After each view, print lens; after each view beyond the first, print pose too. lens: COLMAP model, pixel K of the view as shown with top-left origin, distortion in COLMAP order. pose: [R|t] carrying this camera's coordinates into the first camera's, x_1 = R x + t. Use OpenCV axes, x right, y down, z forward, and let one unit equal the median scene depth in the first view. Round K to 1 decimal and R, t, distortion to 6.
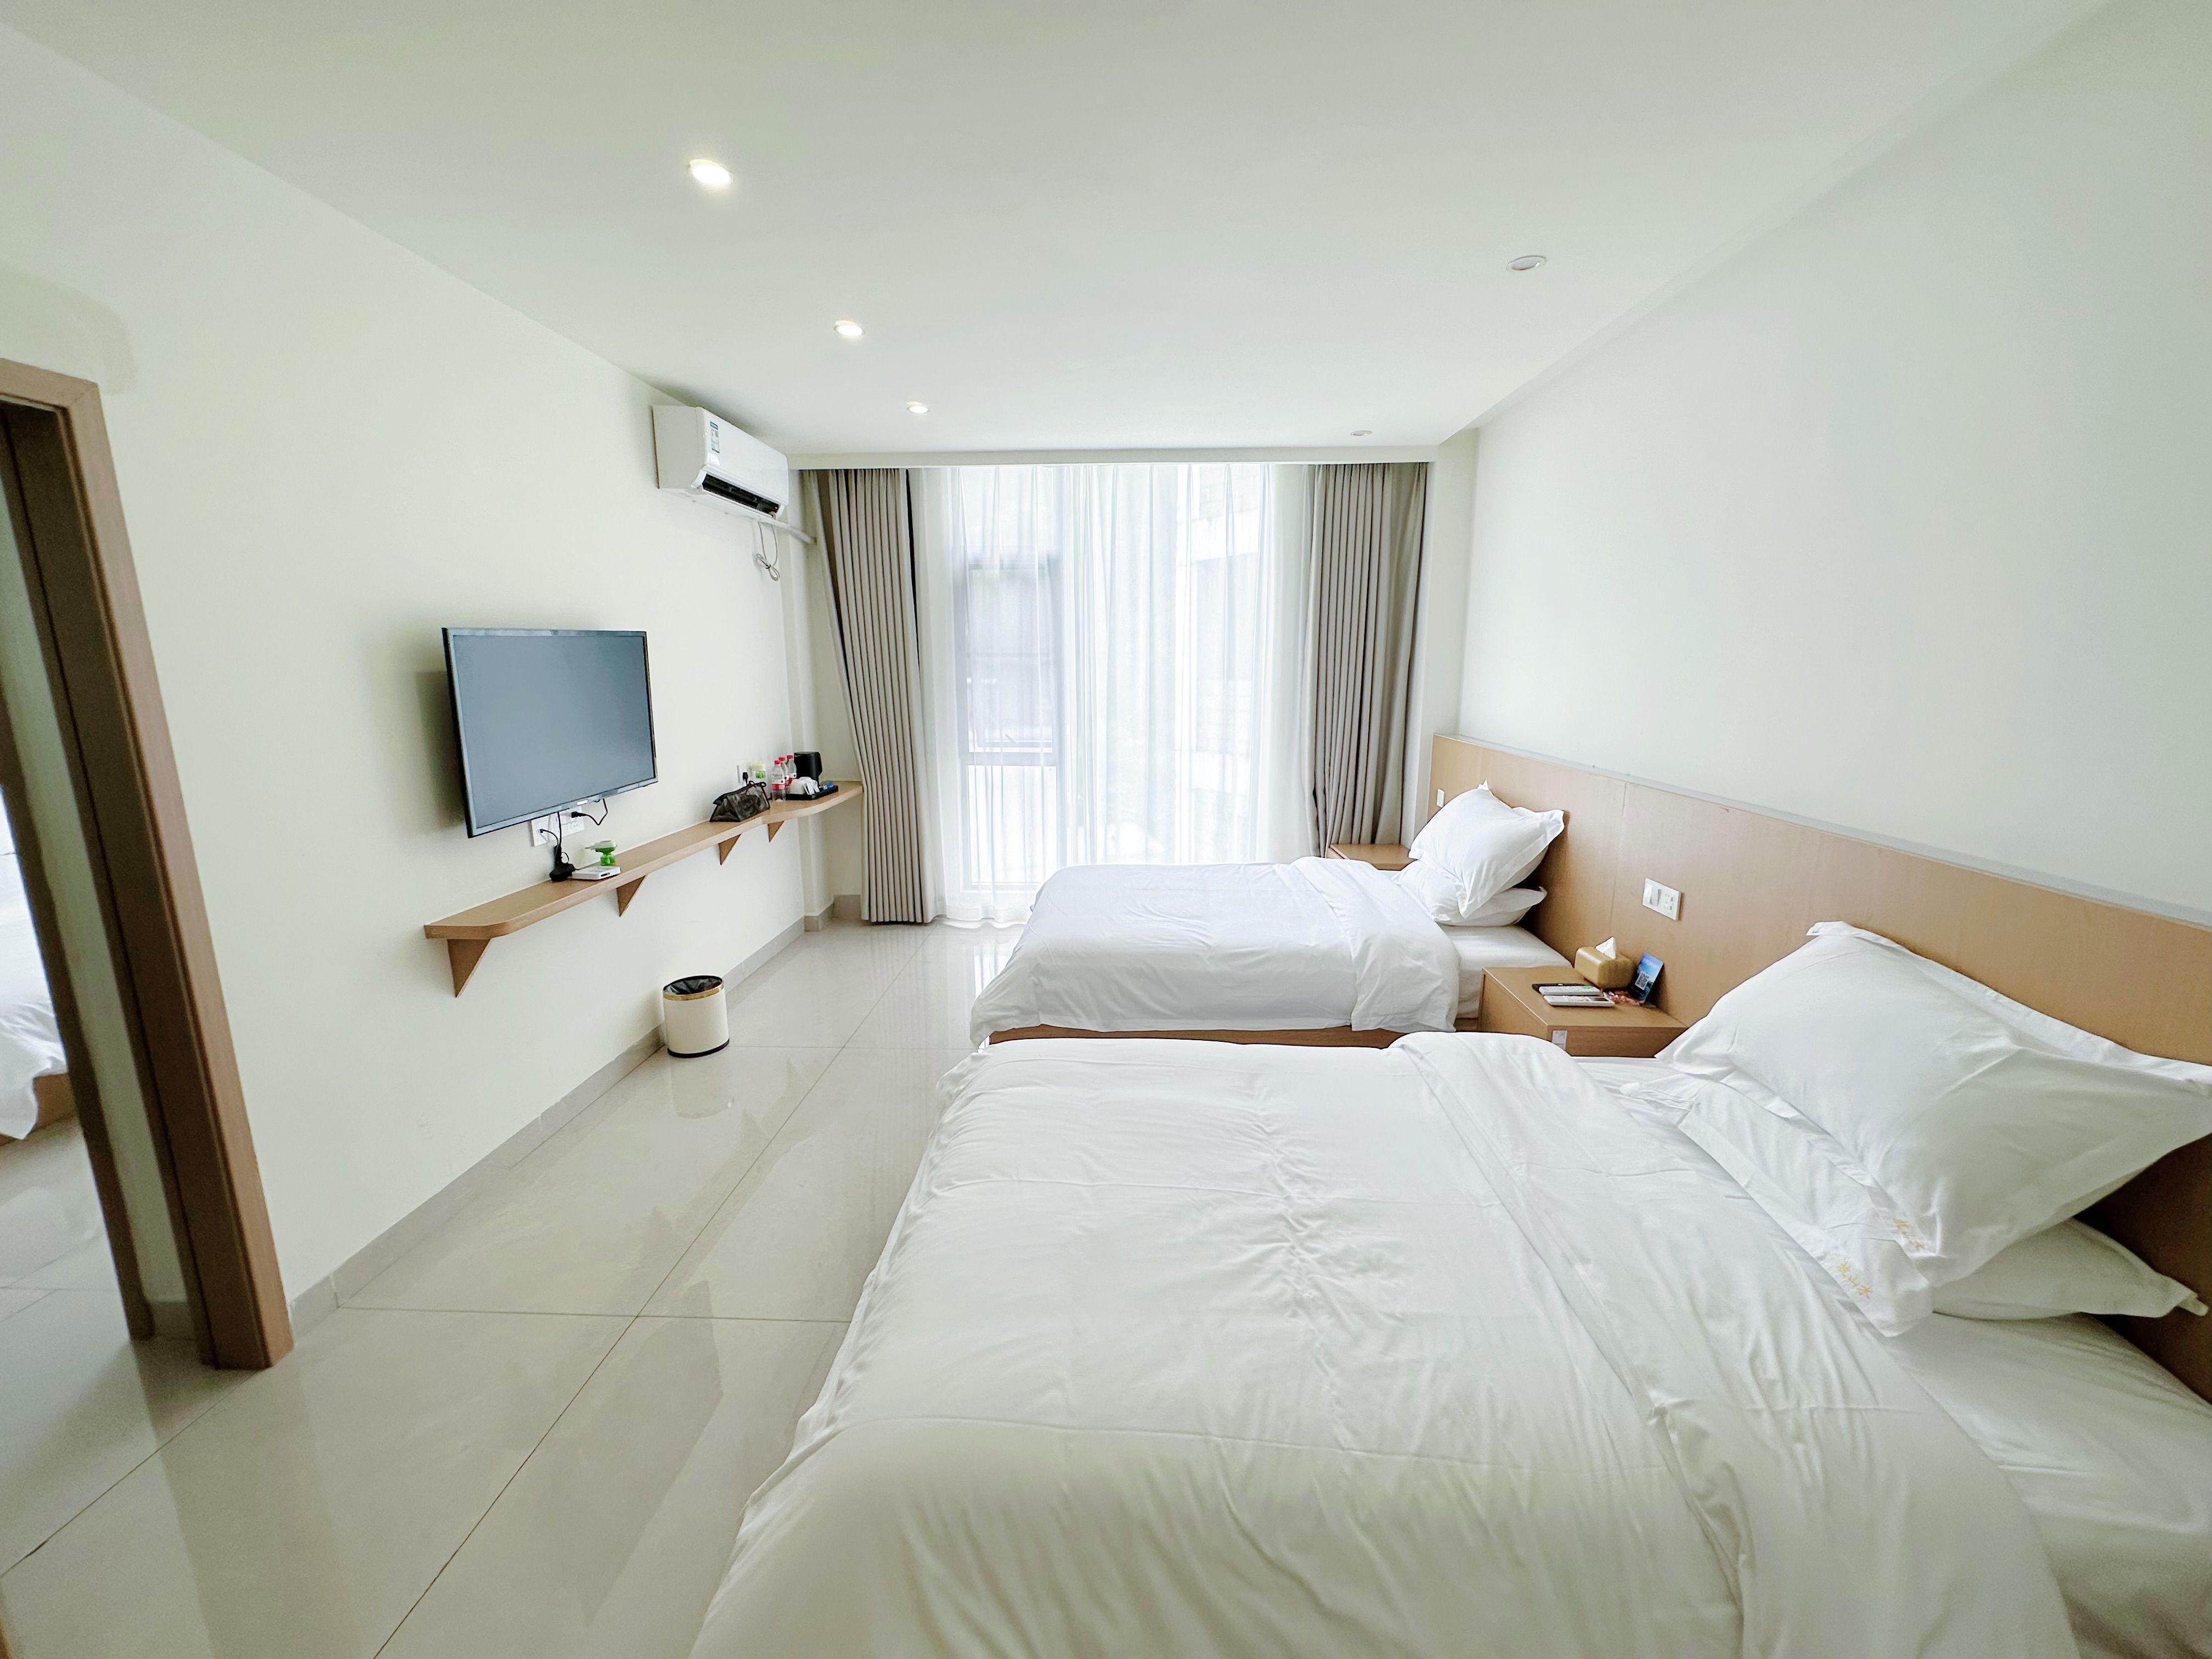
lens RADIAL K [[886.9, 0, 1110.5], [0, 886.9, 819.6], [0, 0, 1]] dist [-0.007983, -0.000233]
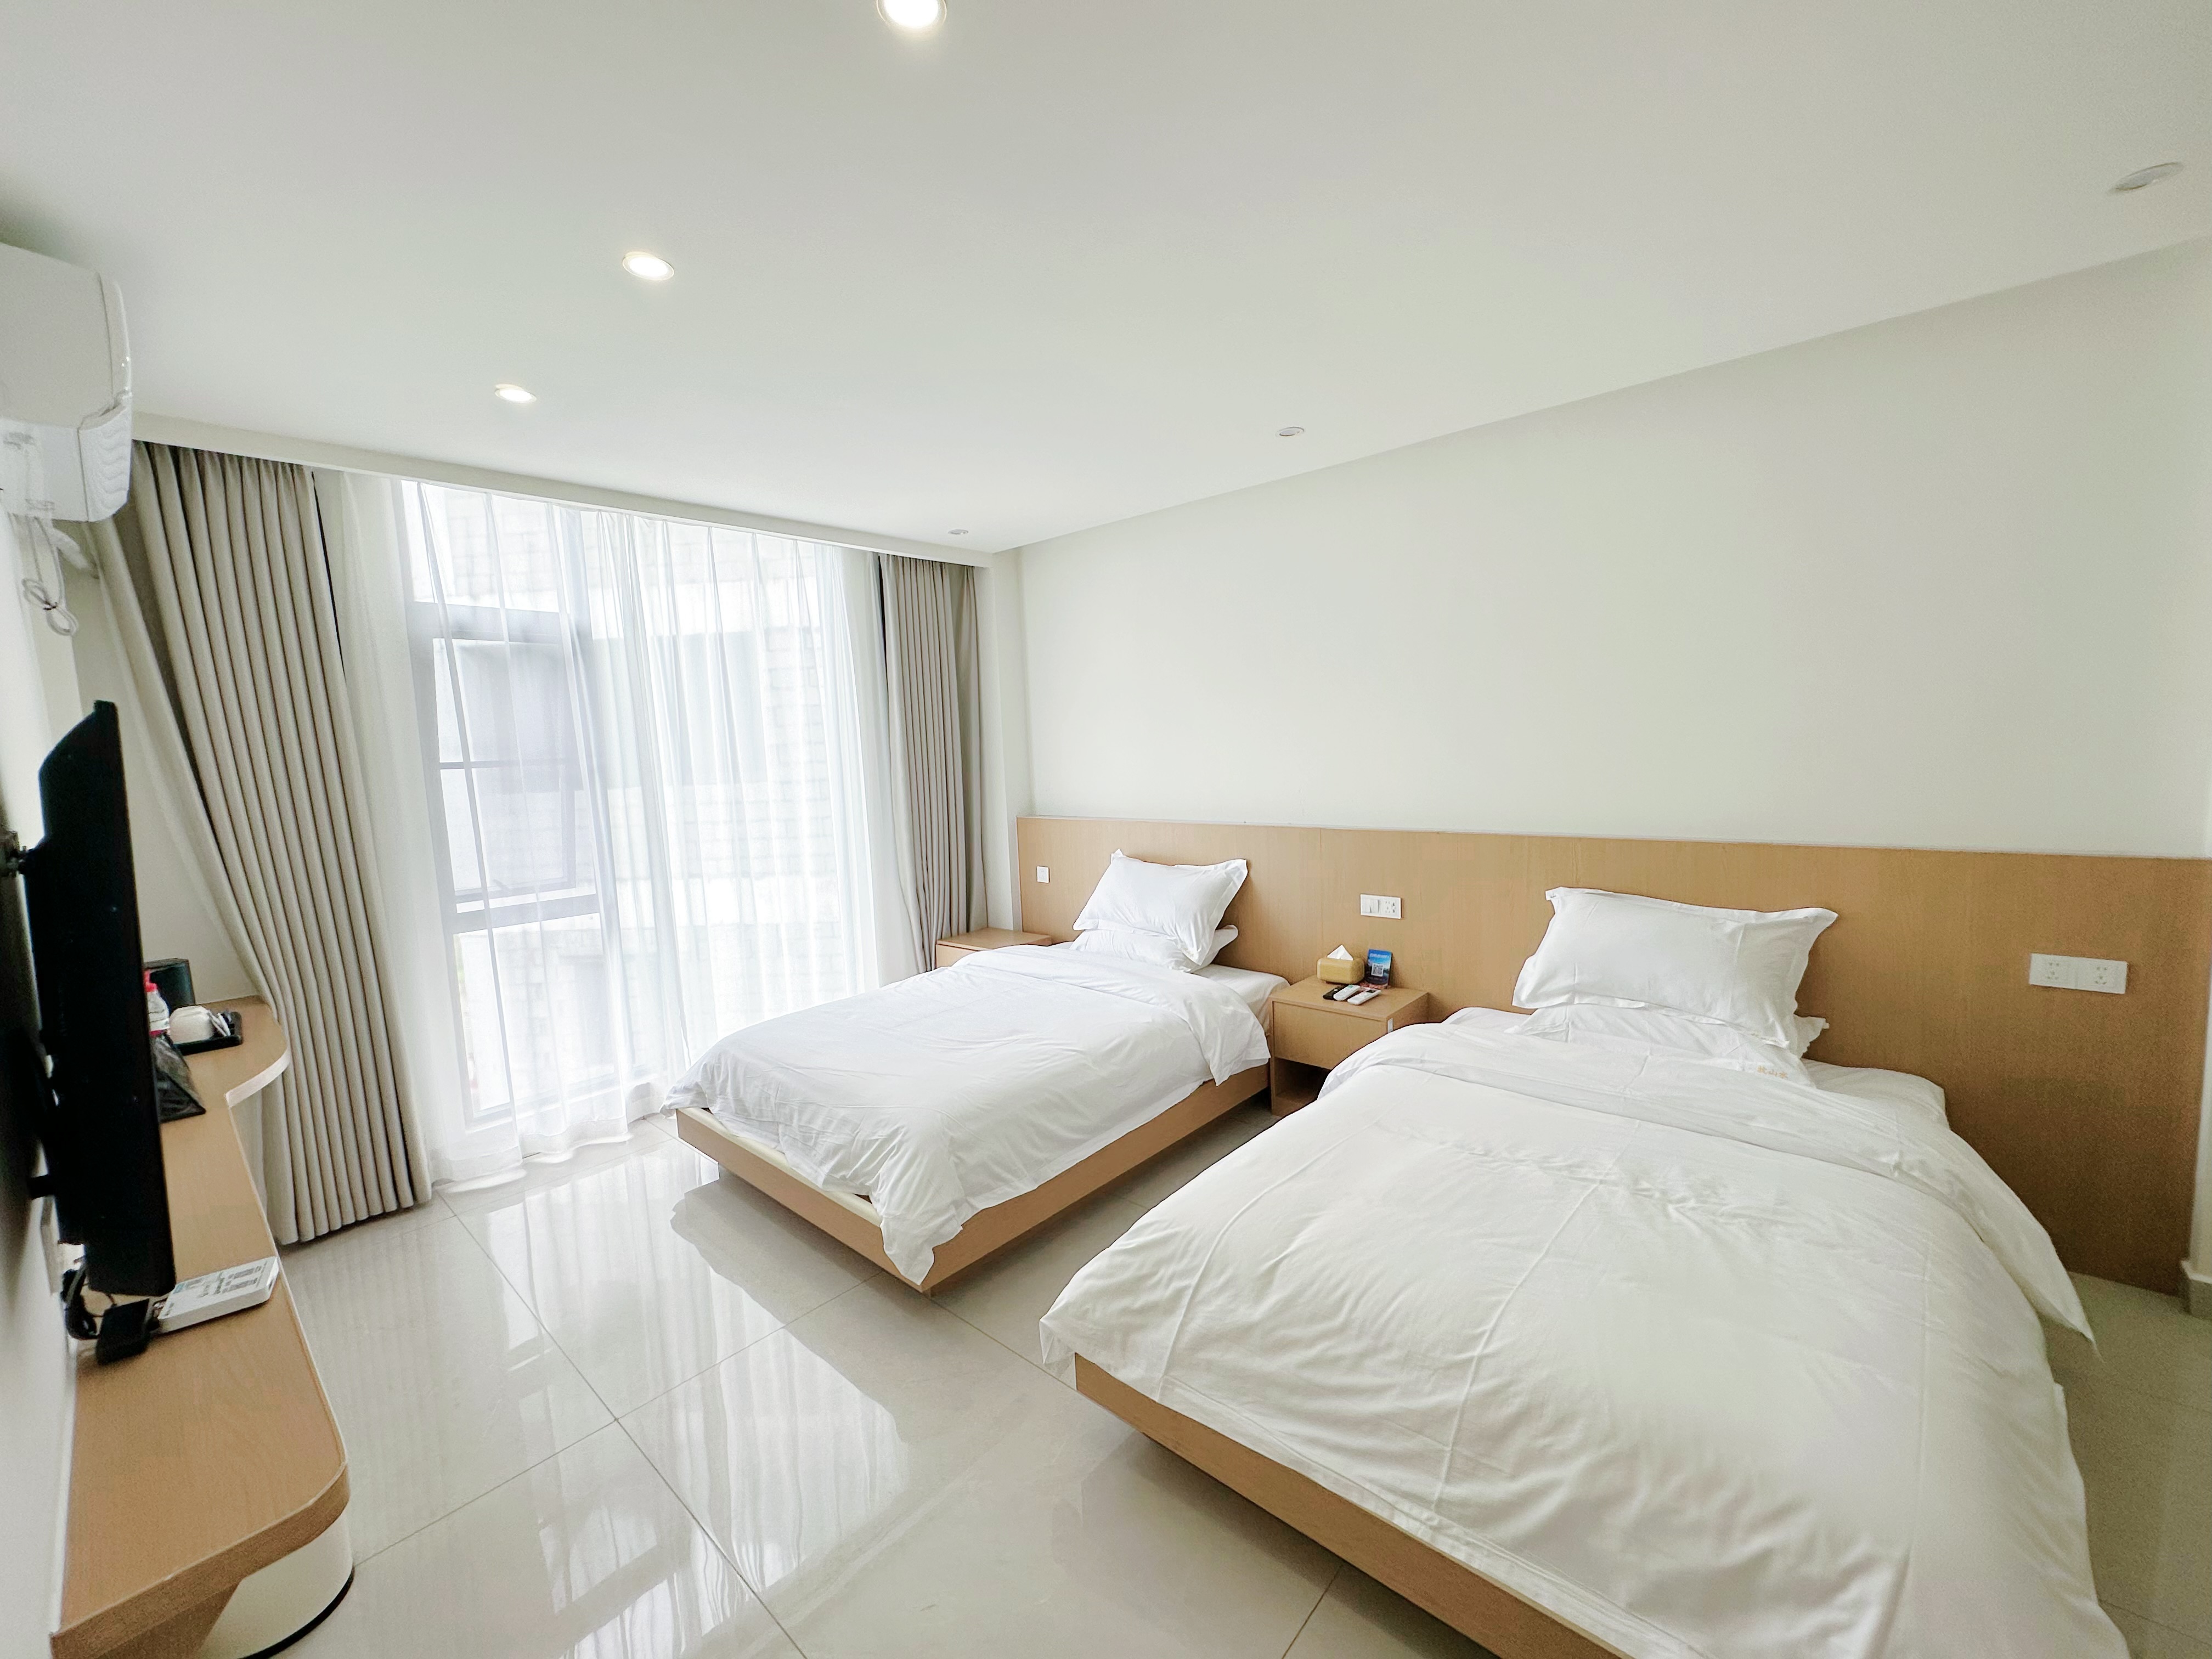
lens RADIAL K [[879.8, 0, 1107.5], [0, 879.8, 832.3], [0, 0, 1]] dist [-0.004360, 0.000160]
pose [[0.636645, -0.104613, 0.764029, -0.556545], [0.179515, 0.983642, -0.014902, -0.065242], [-0.749972, 0.146641, 0.645010, 0.360123]]
